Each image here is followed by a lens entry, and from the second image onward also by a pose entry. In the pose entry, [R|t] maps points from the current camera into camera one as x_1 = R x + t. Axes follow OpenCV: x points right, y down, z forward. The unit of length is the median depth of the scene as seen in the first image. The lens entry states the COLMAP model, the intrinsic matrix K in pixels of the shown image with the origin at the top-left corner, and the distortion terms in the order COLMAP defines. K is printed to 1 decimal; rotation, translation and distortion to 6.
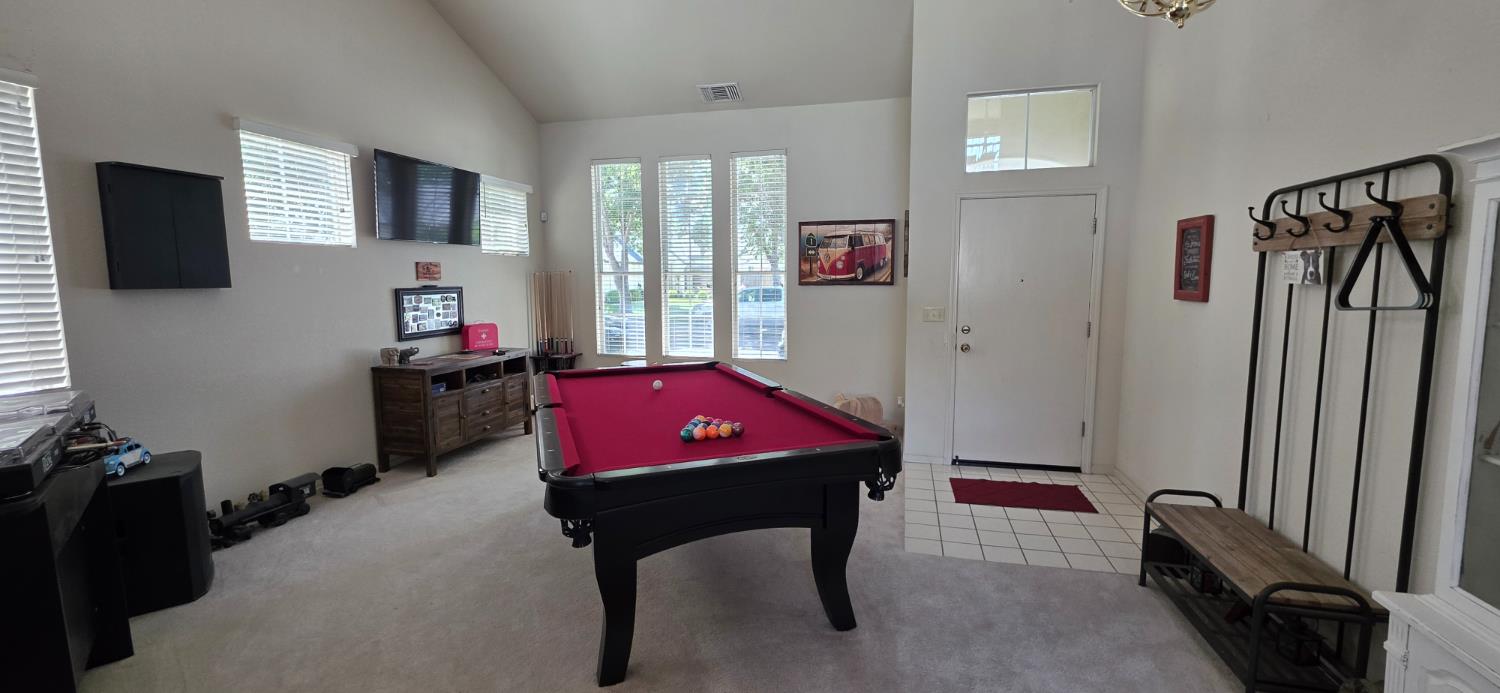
lens RADIAL K [[604.9, 0, 751.3], [0, 604.9, 342.5], [0, 0, 1]] dist [0.007282, -0.000133]
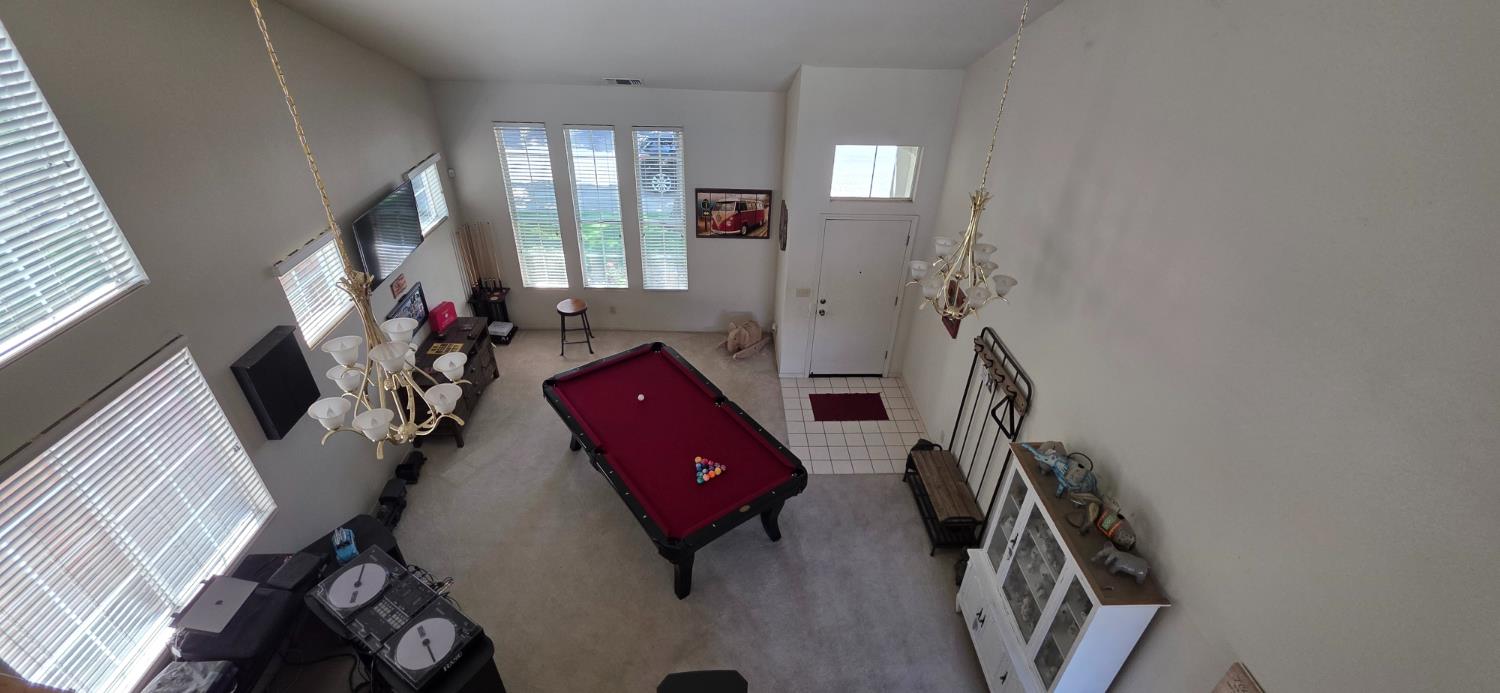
lens RADIAL K [[604.9, 0, 749.2], [0, 604.9, 345.9], [0, 0, 1]] dist [0.007282, -0.000133]
pose [[0.957169, -0.125996, 0.260677, -0.180288], [-0.007802, 0.888795, 0.458239, -0.491697], [-0.289425, -0.440646, 0.849743, -0.211907]]
